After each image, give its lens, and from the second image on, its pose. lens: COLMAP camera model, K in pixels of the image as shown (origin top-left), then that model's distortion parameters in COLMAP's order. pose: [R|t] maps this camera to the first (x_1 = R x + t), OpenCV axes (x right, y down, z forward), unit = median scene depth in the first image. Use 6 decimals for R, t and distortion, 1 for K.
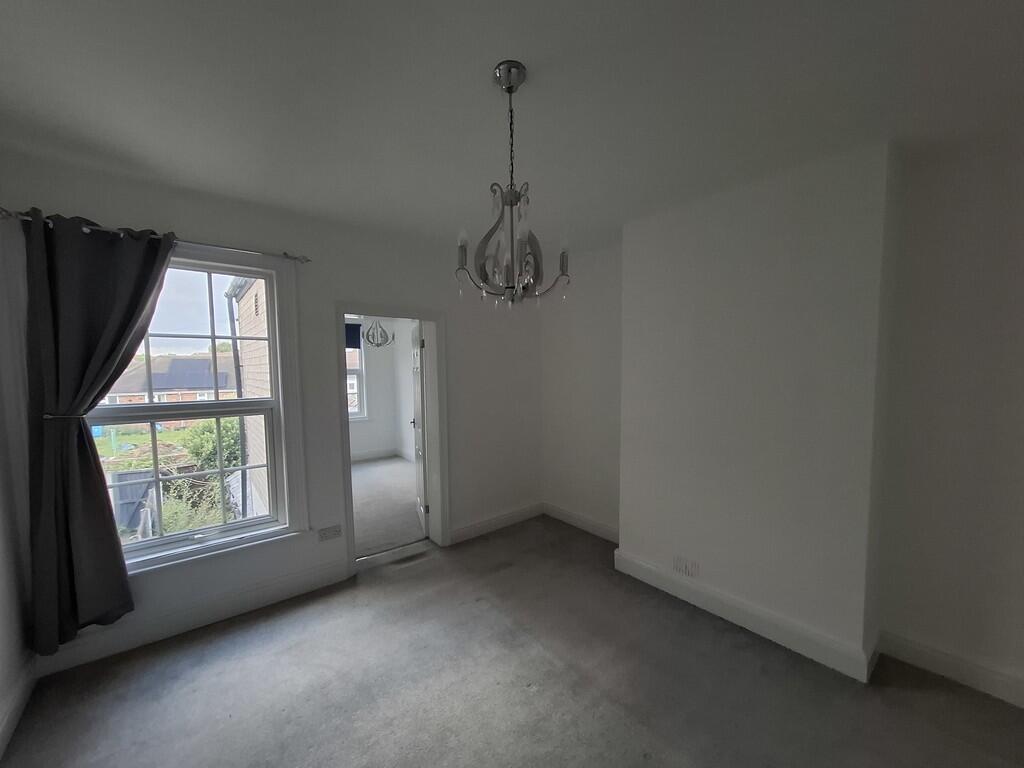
lens RADIAL K [[402.3, 0, 518.3], [0, 402.3, 394.9], [0, 0, 1]] dist [-0.004758, -0.000121]
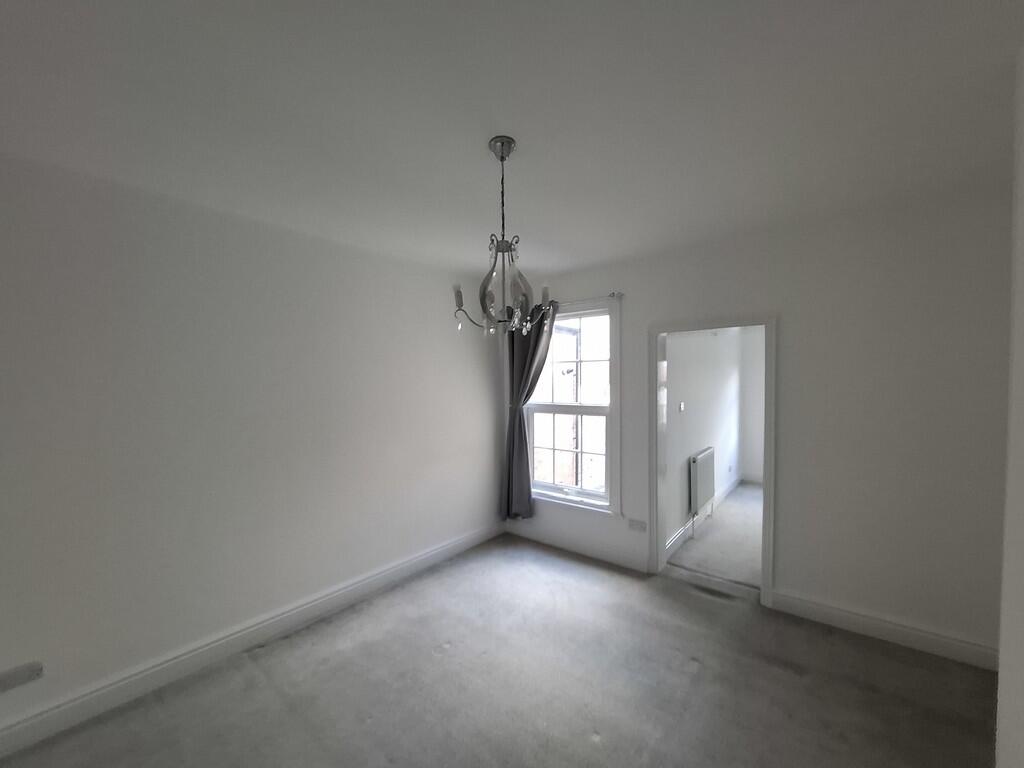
lens RADIAL K [[402.3, 0, 518.3], [0, 402.3, 394.9], [0, 0, 1]] dist [-0.004758, -0.000121]
pose [[0.220713, 0.033622, -0.974759, 0.629665], [-0.068973, 0.997442, 0.018787, -0.029263], [0.972897, 0.063085, 0.222467, 0.433114]]
